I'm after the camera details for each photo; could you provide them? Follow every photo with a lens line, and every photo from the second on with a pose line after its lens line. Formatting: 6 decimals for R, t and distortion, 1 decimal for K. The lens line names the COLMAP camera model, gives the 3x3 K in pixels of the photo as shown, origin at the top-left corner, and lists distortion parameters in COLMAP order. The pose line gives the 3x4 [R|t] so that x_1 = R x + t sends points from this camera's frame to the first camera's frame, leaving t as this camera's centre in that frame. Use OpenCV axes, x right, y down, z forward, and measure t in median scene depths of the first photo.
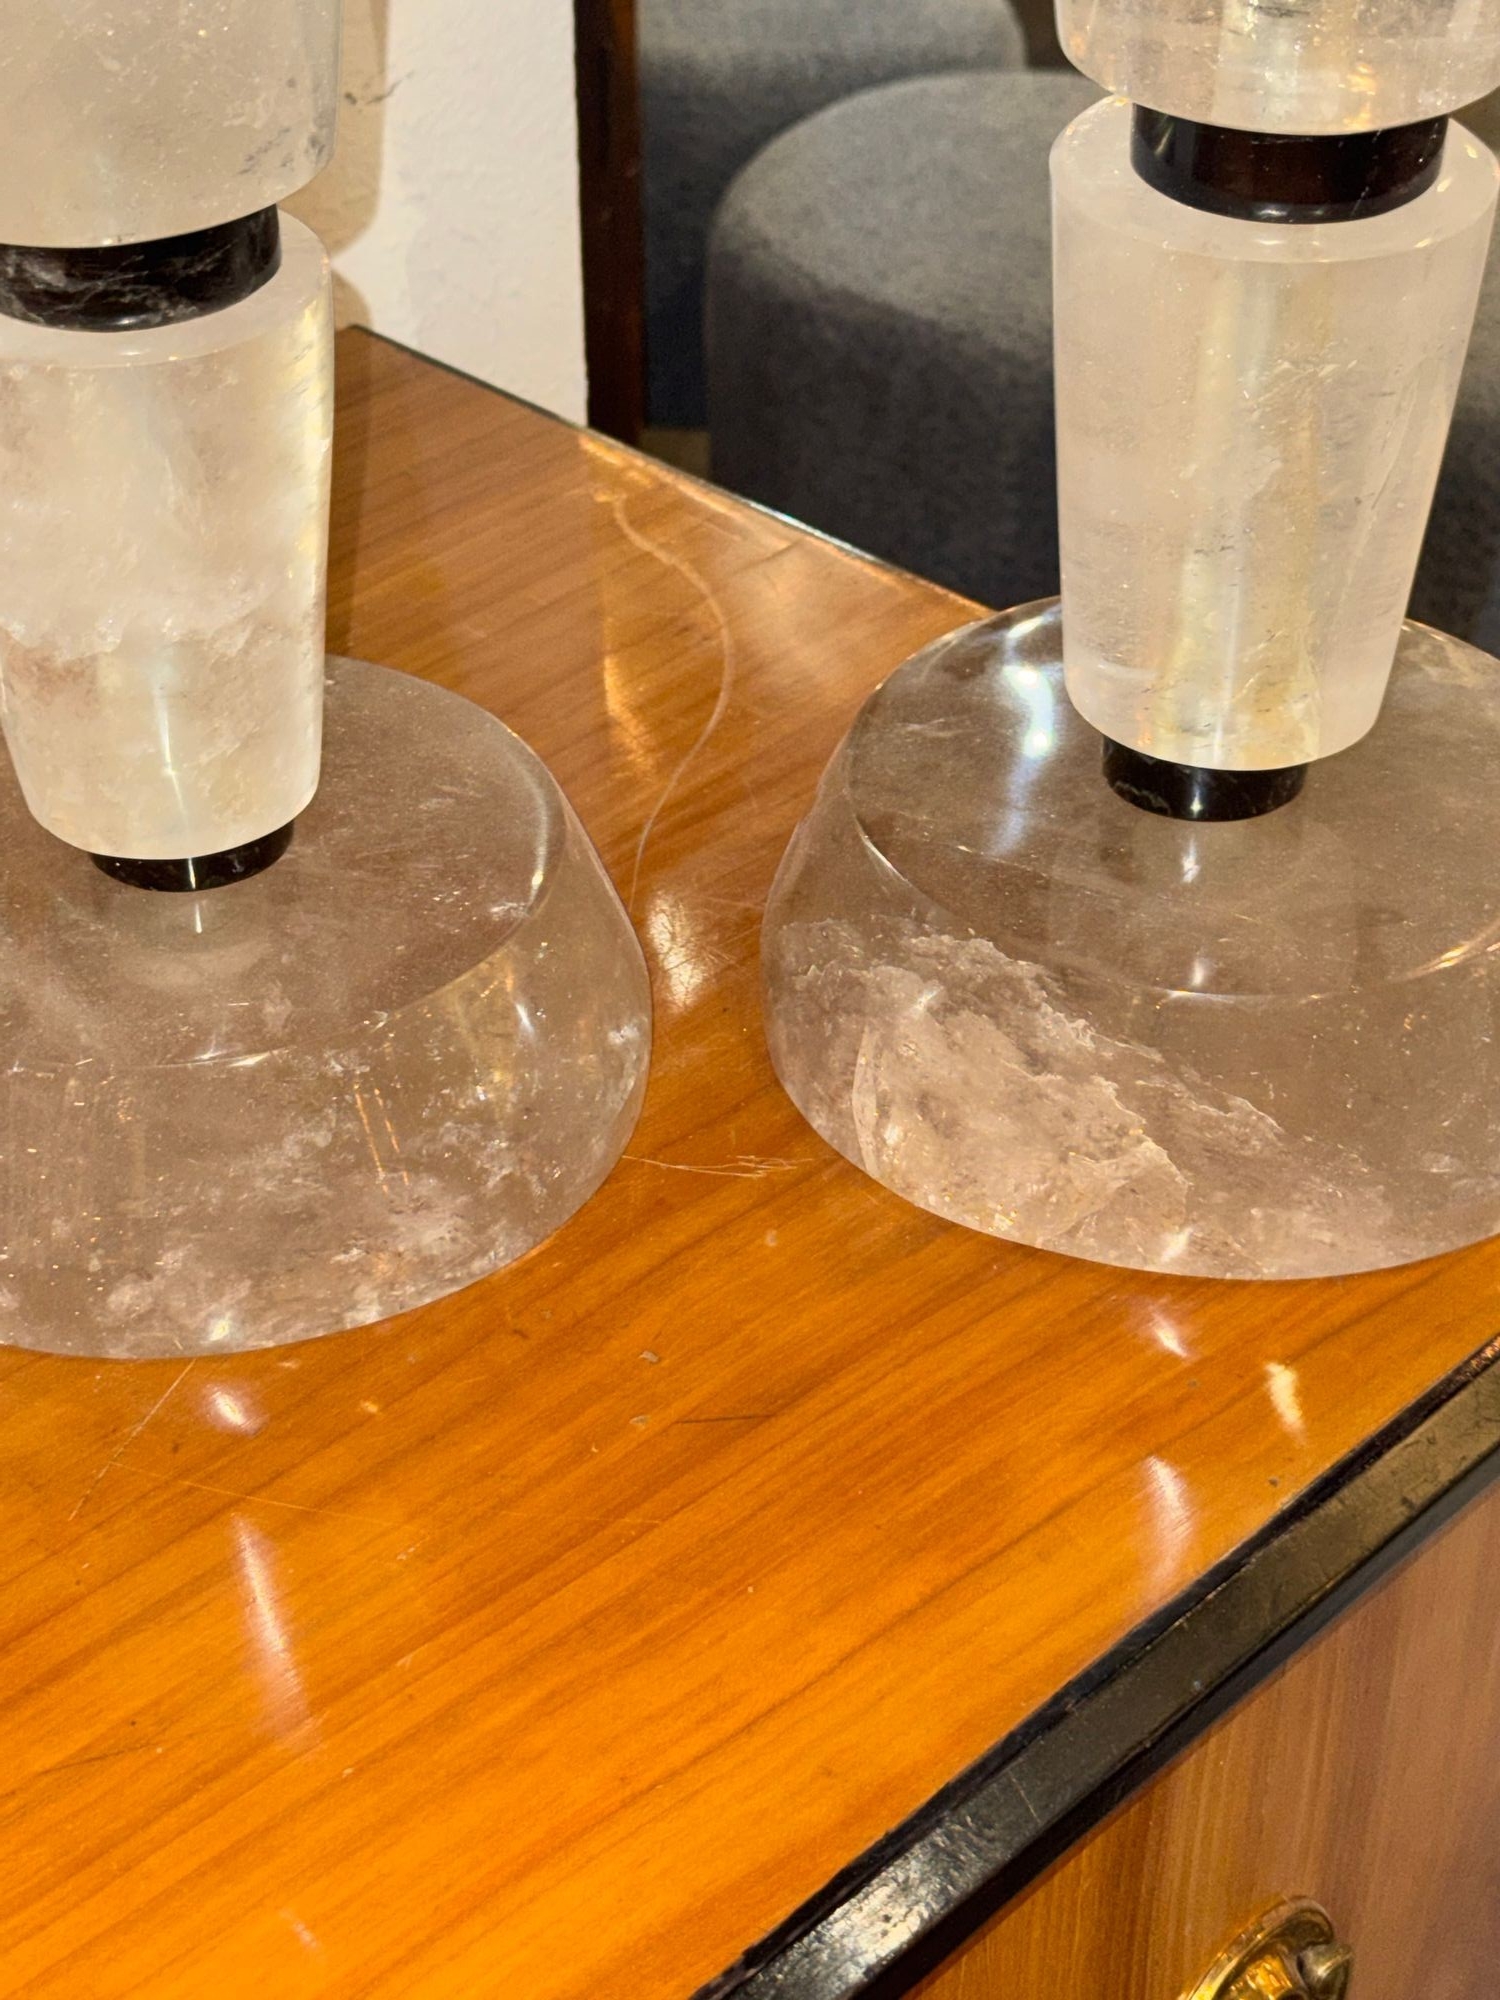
lens RADIAL K [[3535.3, 0, 750.0], [0, 3535.3, 1000.0], [0, 0, 1]] dist [0.147757, -0.144150]
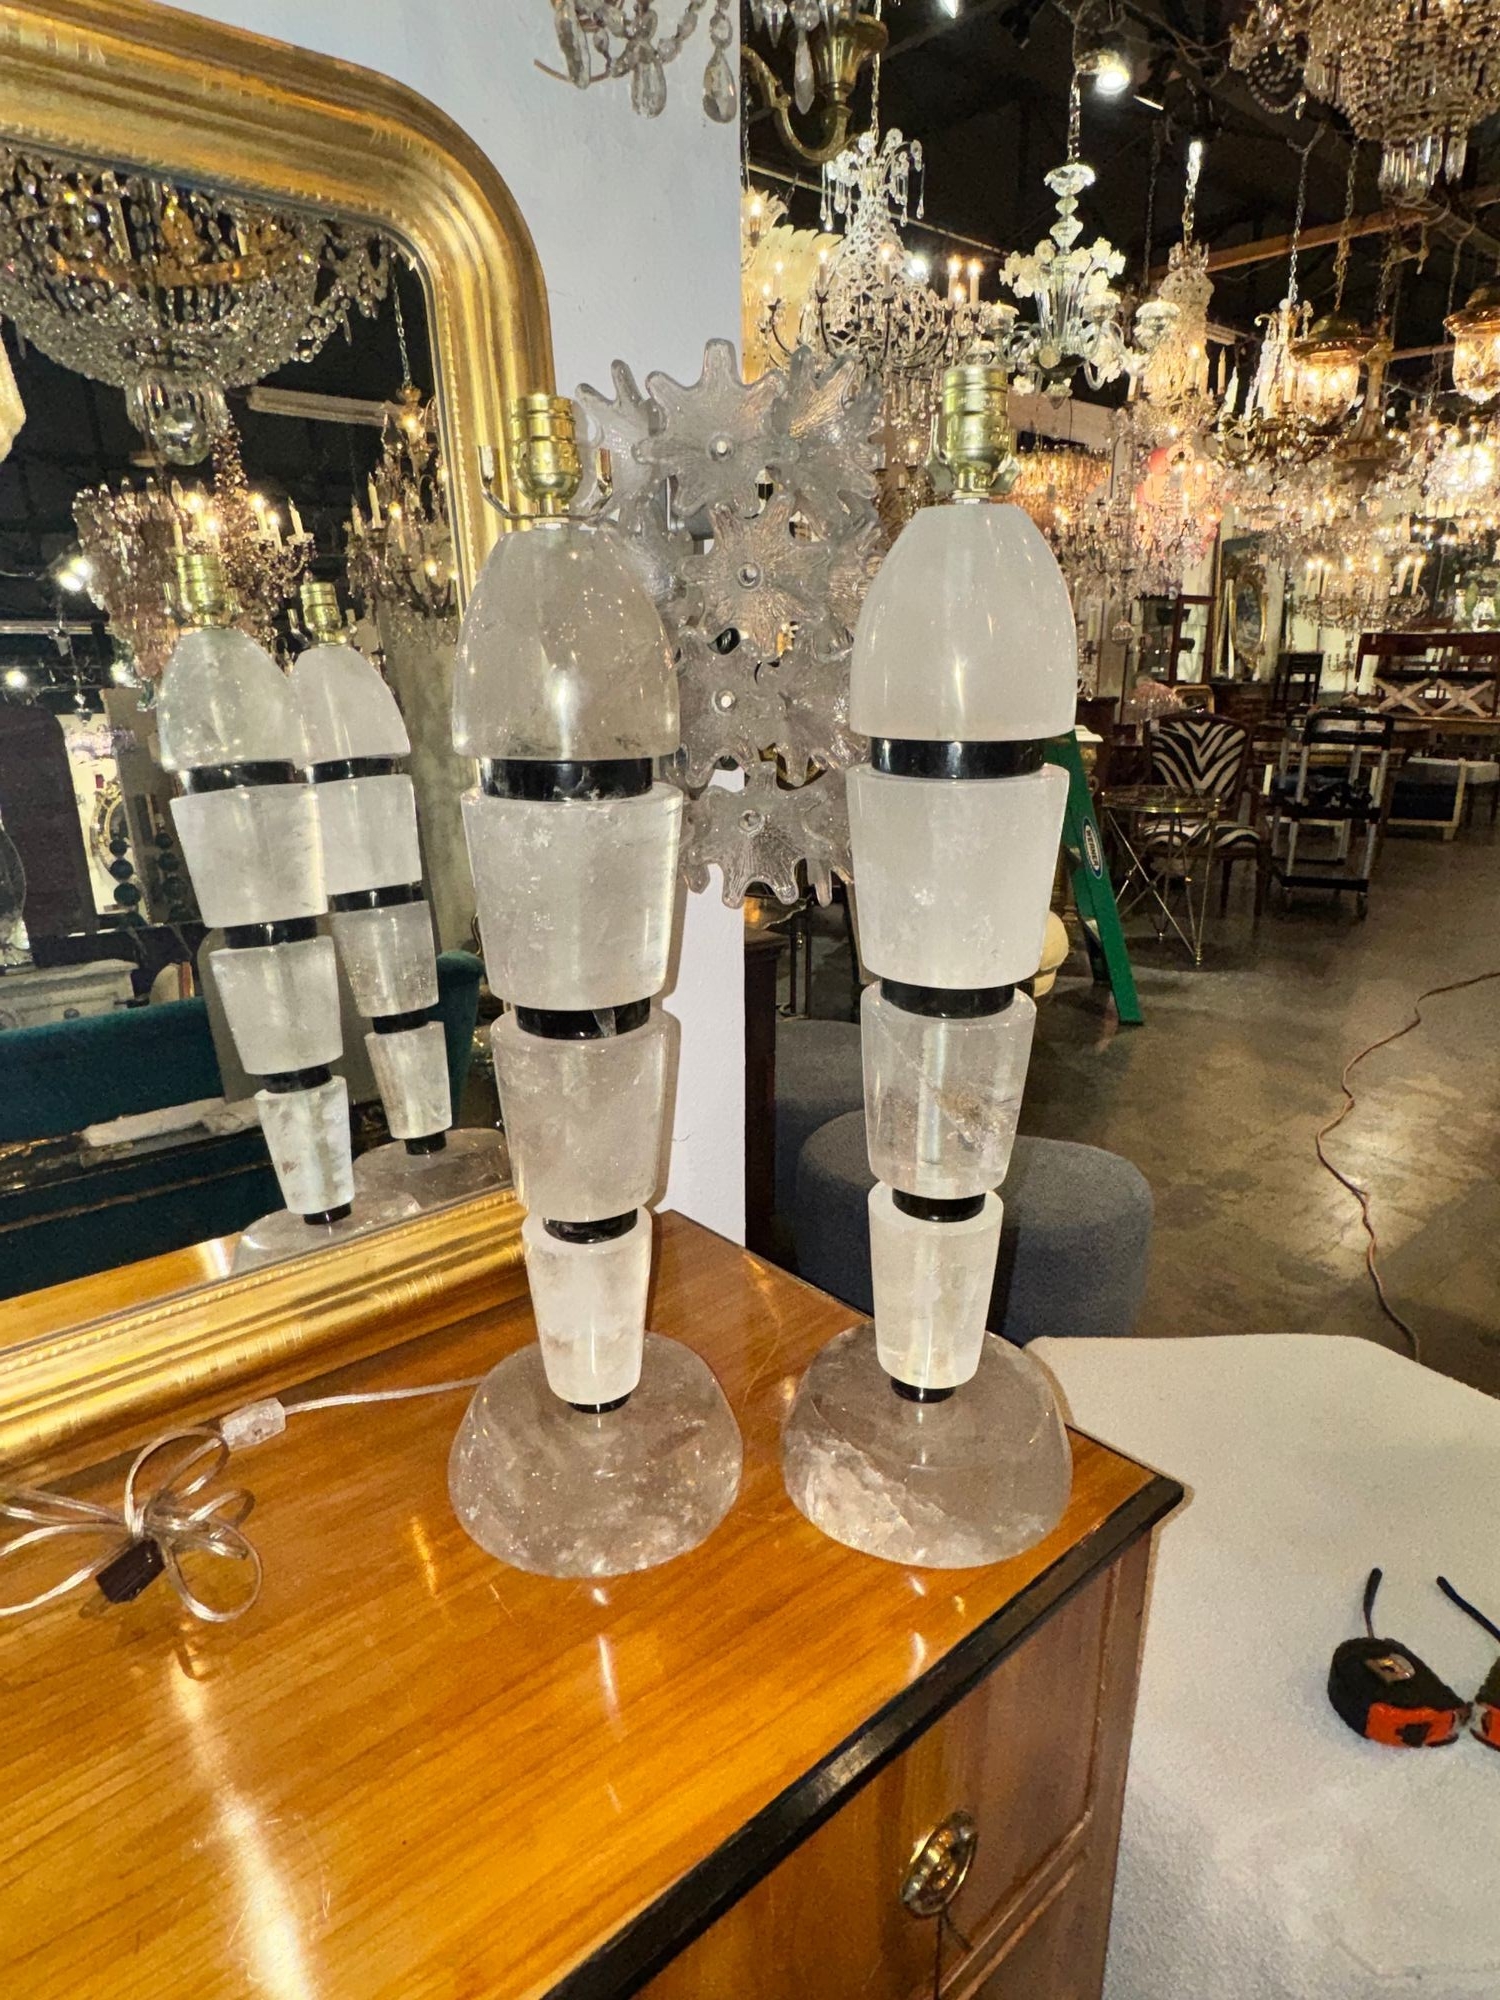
lens RADIAL K [[1194.1, 0, 749.3], [0, 1194.1, 986.1], [0, 0, 1]] dist [-0.000494, -0.000556]
pose [[0.997645, 0.023020, -0.064606, 0.038217], [-0.043012, 0.943722, -0.327932, -0.048332], [0.053421, 0.329939, 0.942489, -0.123156]]
